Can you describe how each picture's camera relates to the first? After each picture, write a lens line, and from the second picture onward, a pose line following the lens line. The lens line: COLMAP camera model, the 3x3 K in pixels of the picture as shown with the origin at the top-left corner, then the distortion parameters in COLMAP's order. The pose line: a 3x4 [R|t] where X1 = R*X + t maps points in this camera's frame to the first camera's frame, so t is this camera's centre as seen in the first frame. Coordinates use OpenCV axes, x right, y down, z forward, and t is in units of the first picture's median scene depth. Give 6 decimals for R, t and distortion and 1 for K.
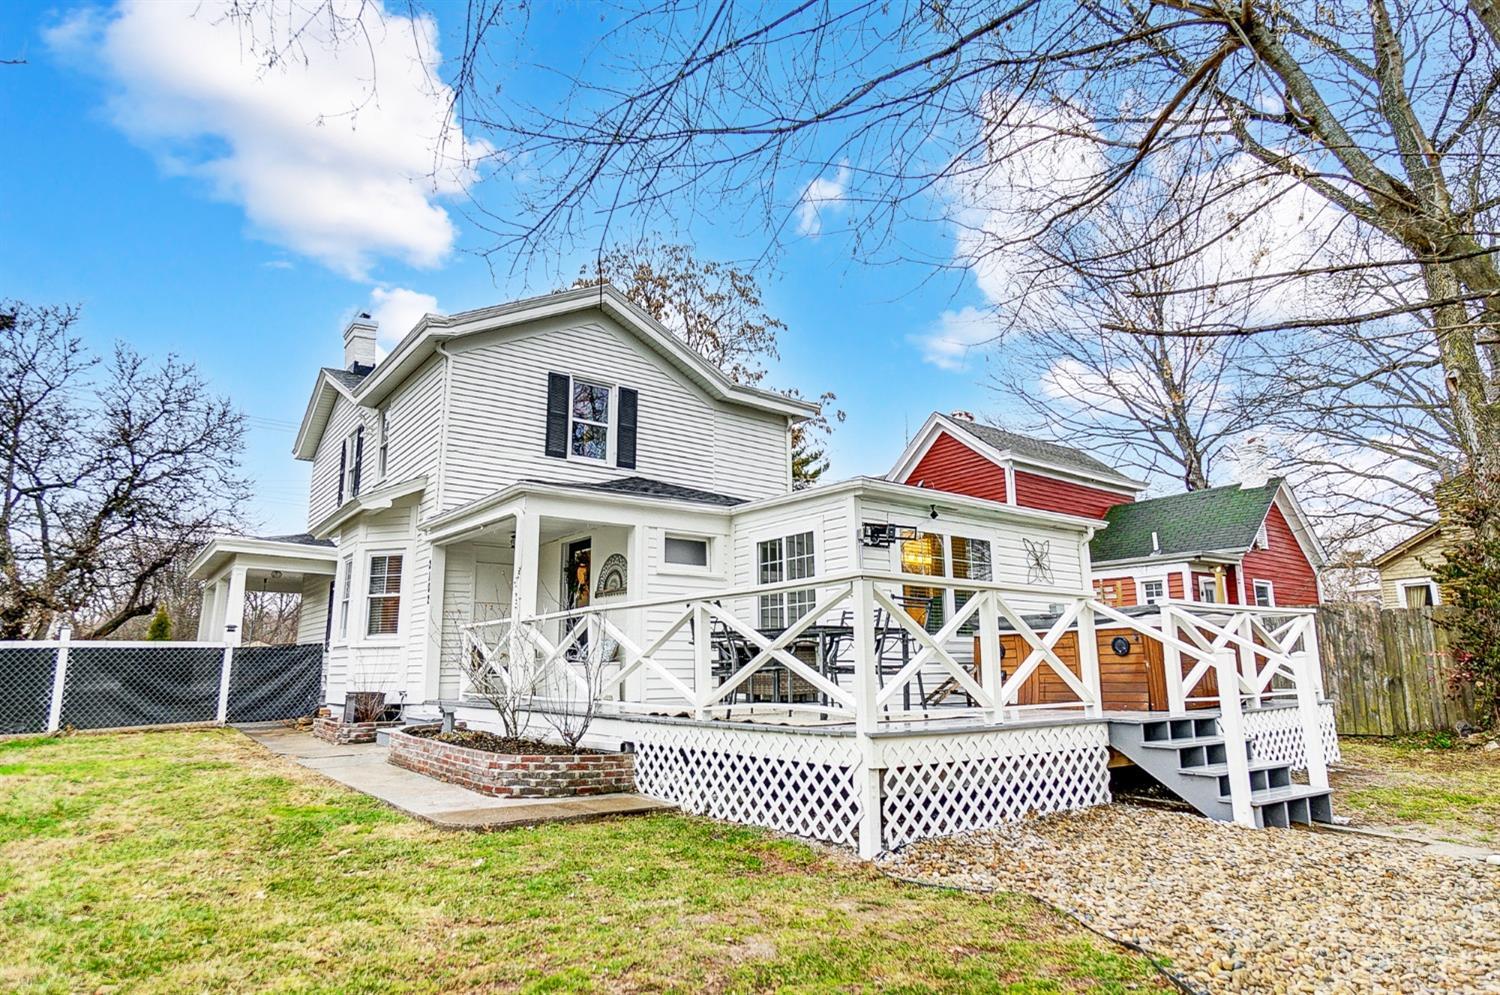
lens RADIAL K [[856.6, 0, 710.6], [0, 856.6, 495.3], [0, 0, 1]] dist [-0.001953, -0.000357]
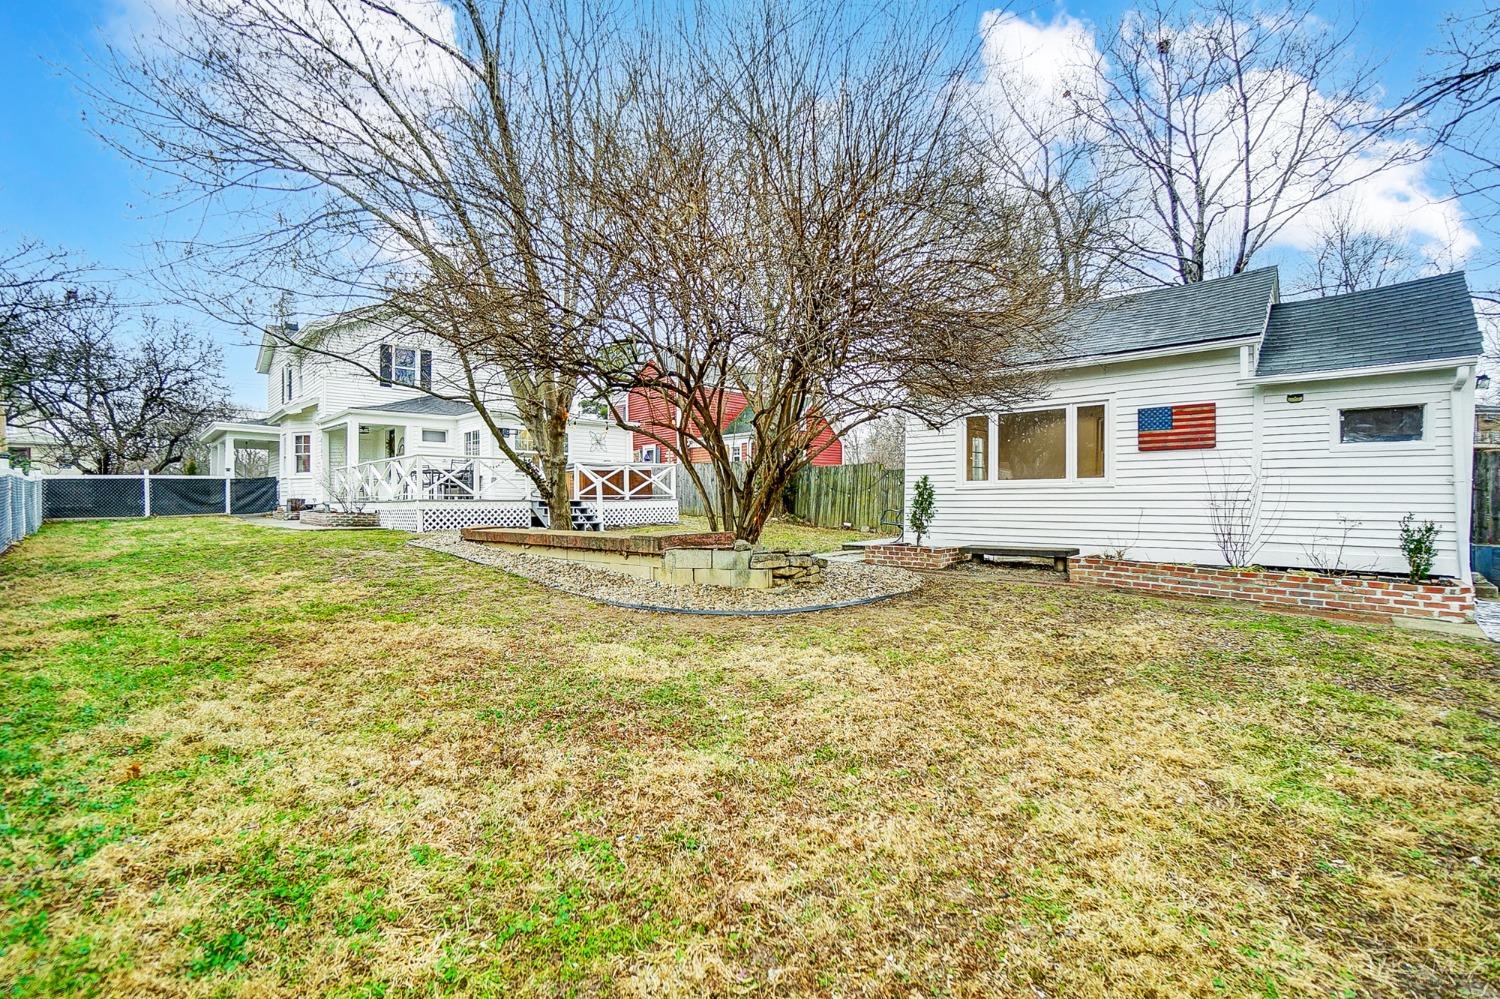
lens RADIAL K [[650.4, 0, 733.0], [0, 650.4, 501.3], [0, 0, 1]] dist [-0.040744, 0.000285]
pose [[0.987186, -0.004933, 0.159498, 0.401988], [-0.028017, 0.978638, 0.203672, -0.115395], [-0.157095, -0.205531, 0.965960, -0.689524]]
